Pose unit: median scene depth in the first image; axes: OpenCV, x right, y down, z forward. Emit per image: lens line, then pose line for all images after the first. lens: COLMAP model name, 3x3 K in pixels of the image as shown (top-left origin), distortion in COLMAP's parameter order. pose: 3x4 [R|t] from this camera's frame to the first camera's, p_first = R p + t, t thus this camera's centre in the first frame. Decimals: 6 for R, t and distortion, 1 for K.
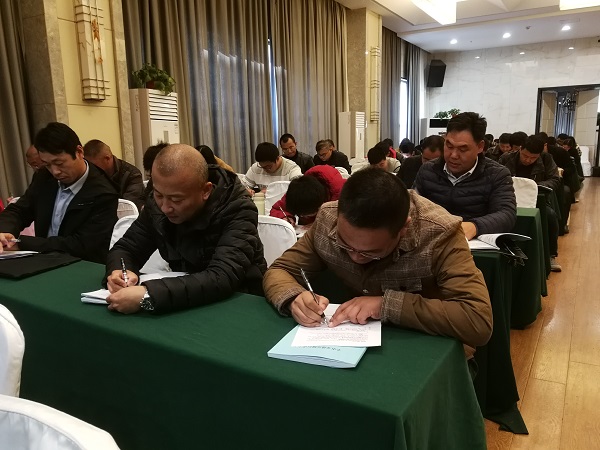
lens RADIAL K [[483.7, 0, 300.0], [0, 483.7, 225.0], [0, 0, 1]] dist [0.026821, -0.014764]
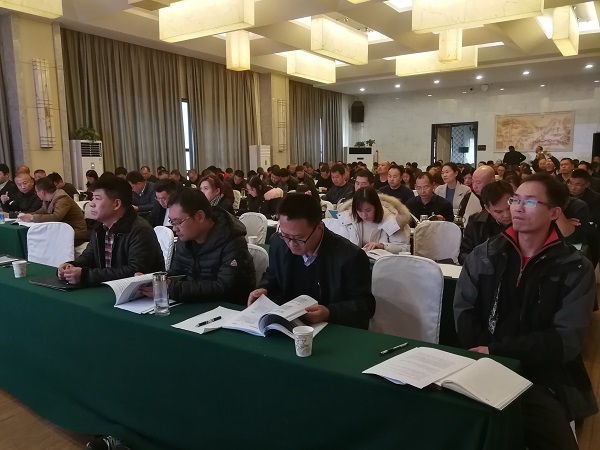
lens RADIAL K [[483.7, 0, 300.0], [0, 483.7, 225.0], [0, 0, 1]] dist [0.026821, -0.014764]
pose [[0.985424, 0.031699, -0.167136, 0.480098], [-0.035814, 0.999124, -0.021664, 0.027051], [0.166303, 0.027334, 0.985696, -0.381029]]
